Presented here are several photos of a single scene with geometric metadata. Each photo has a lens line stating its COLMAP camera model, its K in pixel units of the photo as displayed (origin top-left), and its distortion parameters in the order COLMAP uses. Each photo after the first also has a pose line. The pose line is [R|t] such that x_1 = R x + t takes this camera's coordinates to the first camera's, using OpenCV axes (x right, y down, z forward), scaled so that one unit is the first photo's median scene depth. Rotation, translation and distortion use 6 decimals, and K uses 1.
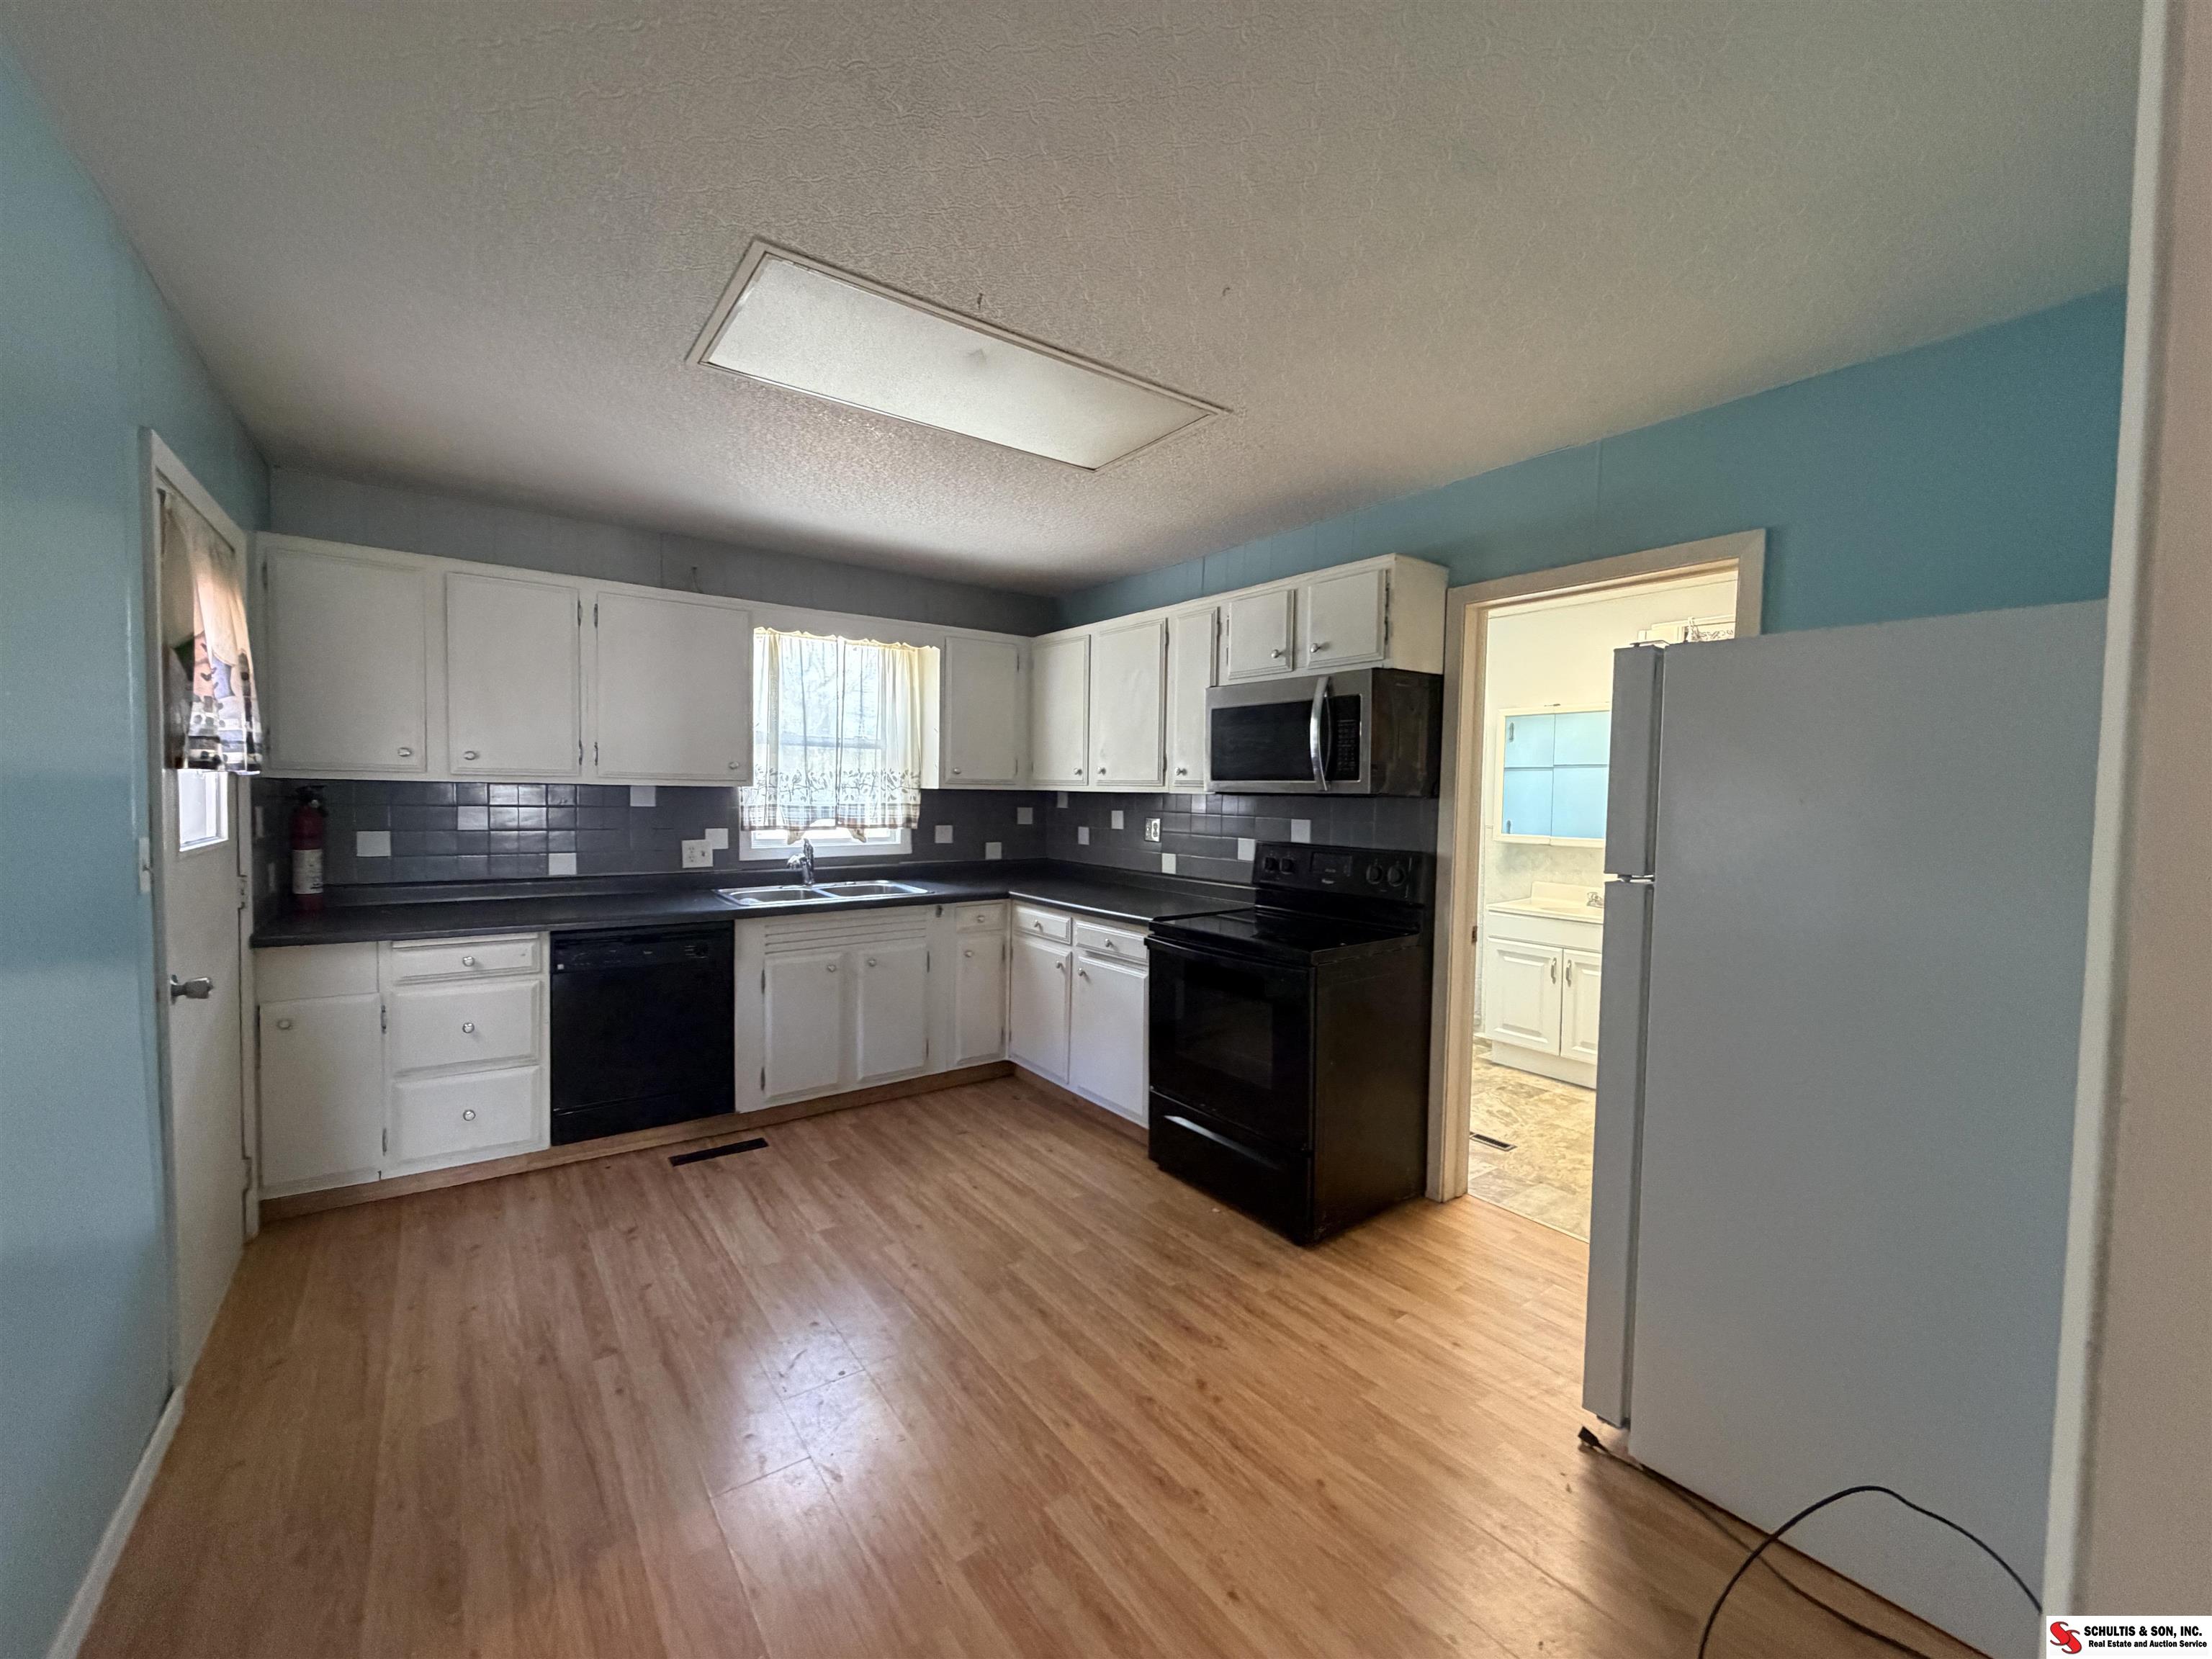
lens RADIAL K [[884.3, 0, 1106.8], [0, 884.3, 830.4], [0, 0, 1]] dist [0.002112, -0.000083]
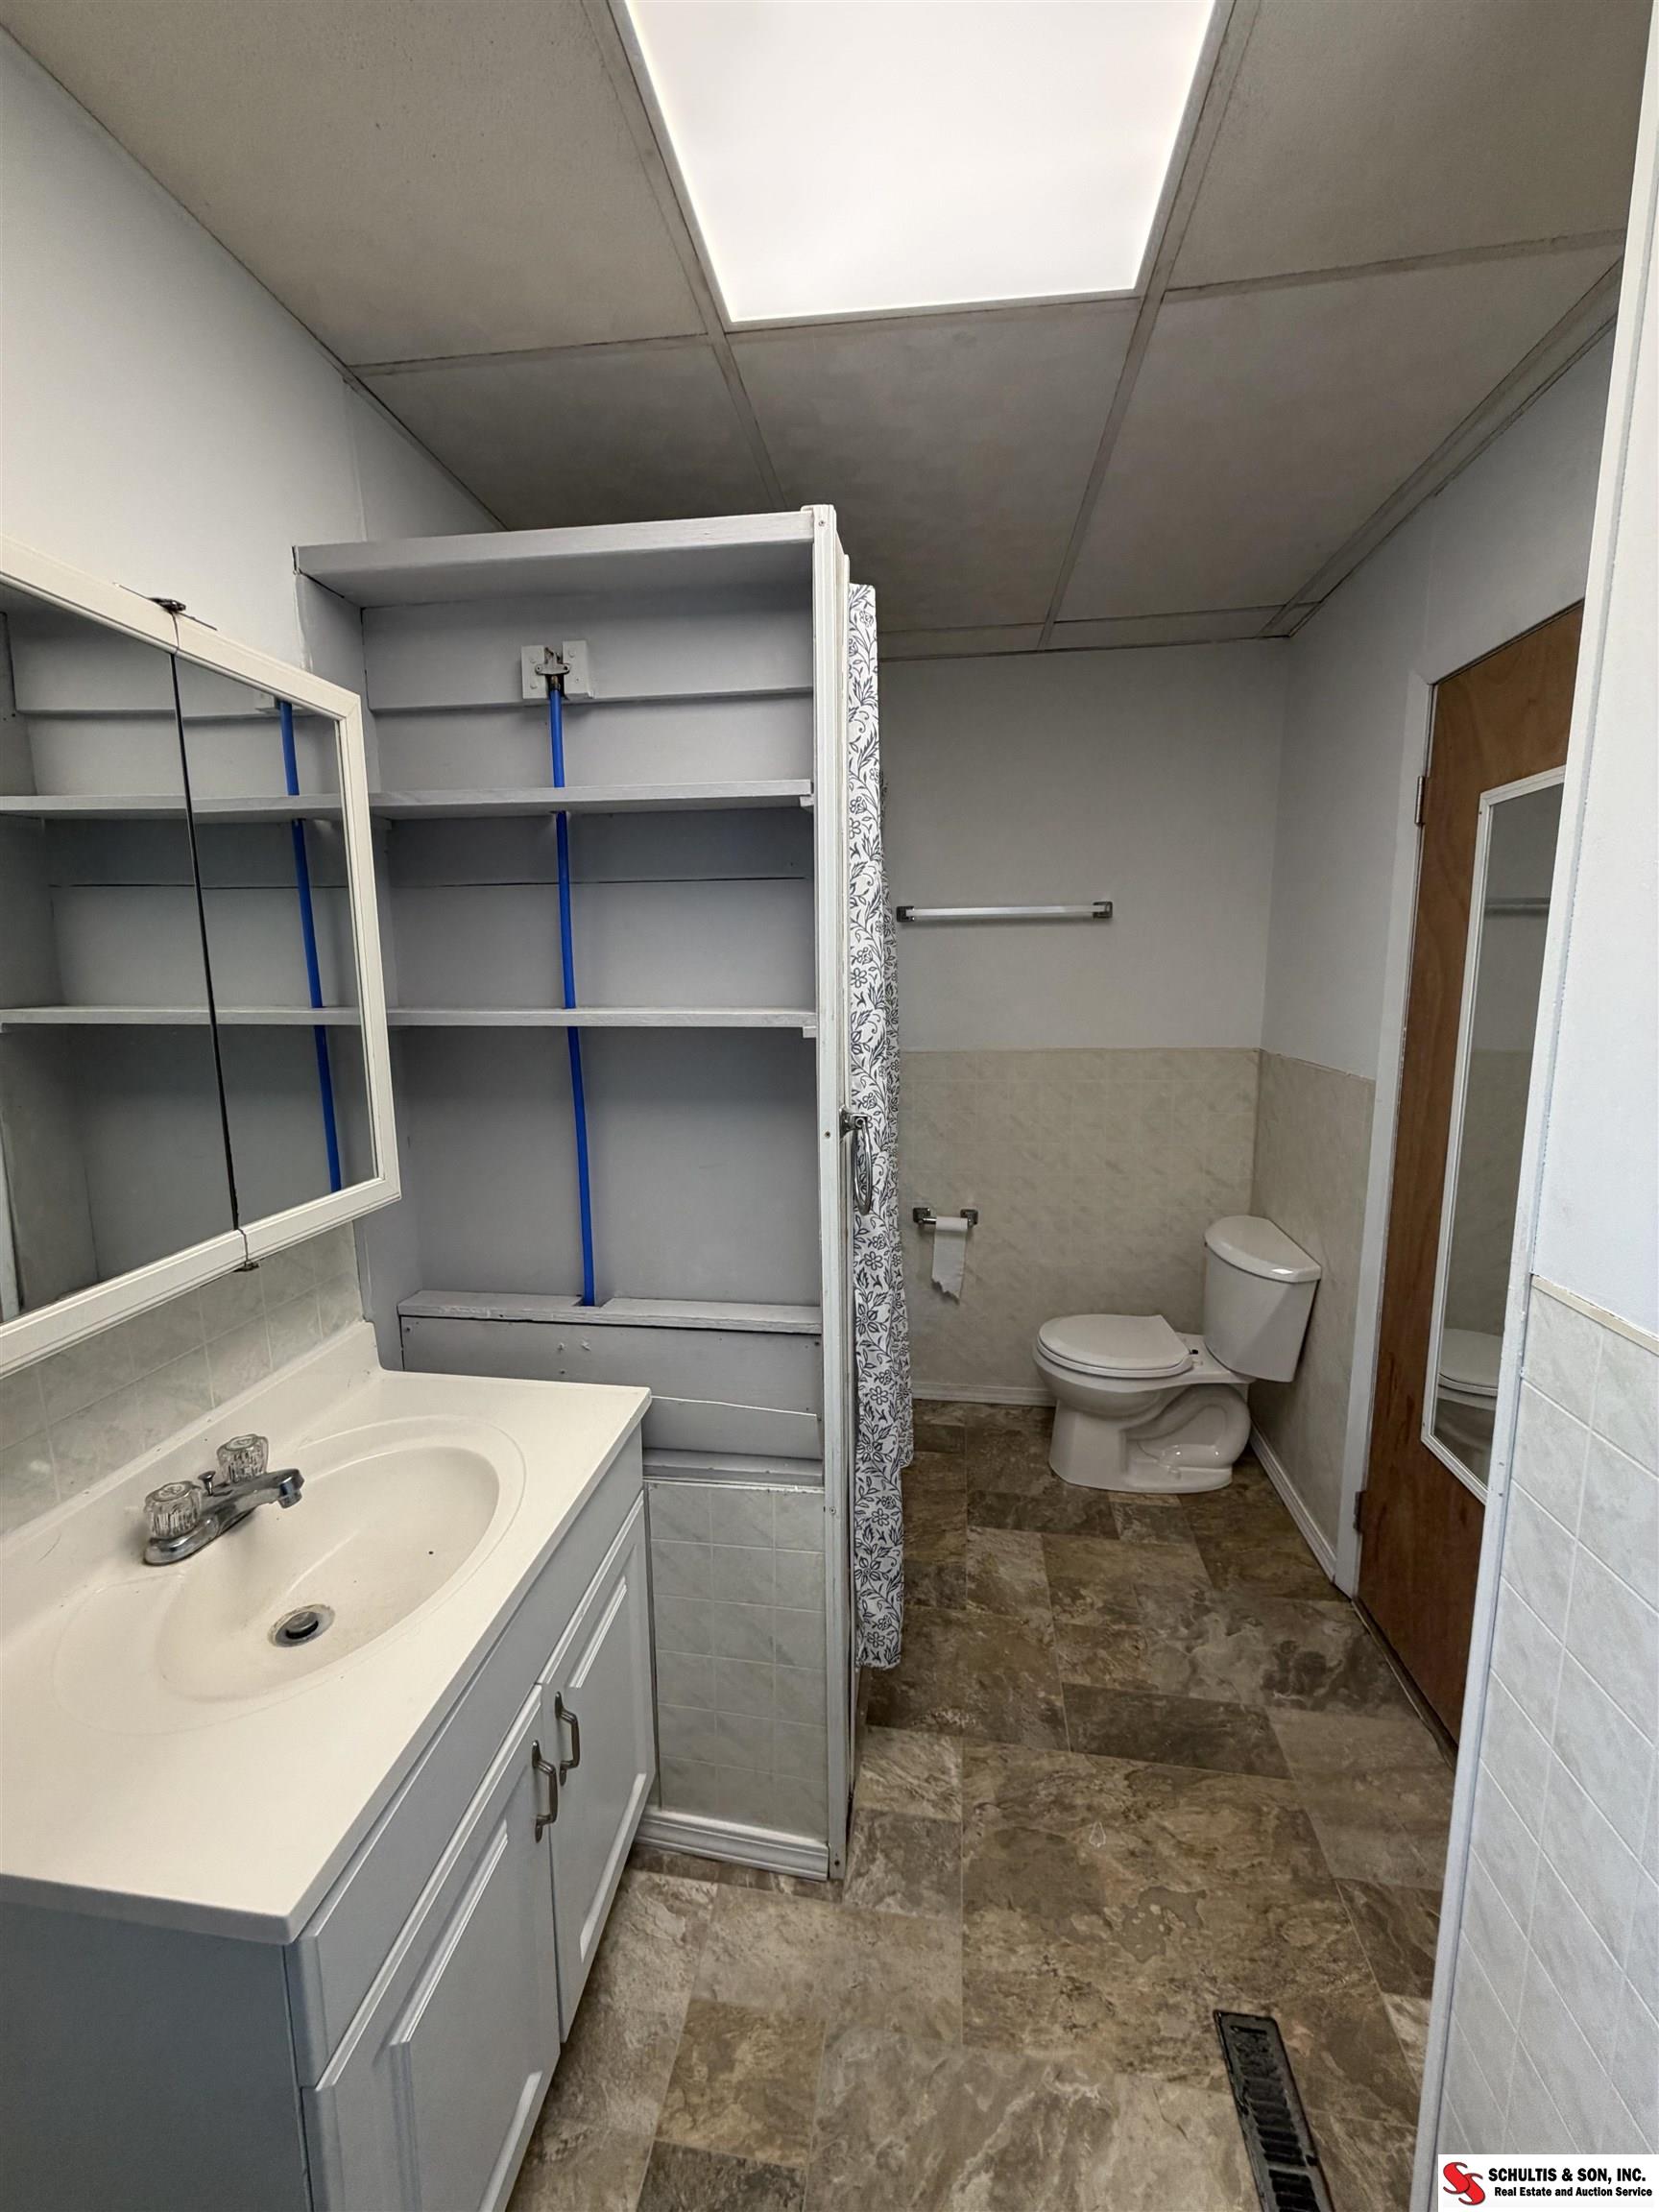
lens RADIAL K [[884.3, 0, 826.9], [0, 884.3, 1099.0], [0, 0, 1]] dist [0.002112, -0.000083]
pose [[-0.714836, -0.115360, 0.689712, 0.339135], [0.023831, 0.981707, 0.188899, -0.076622], [-0.698886, 0.151468, -0.699010, 1.201832]]
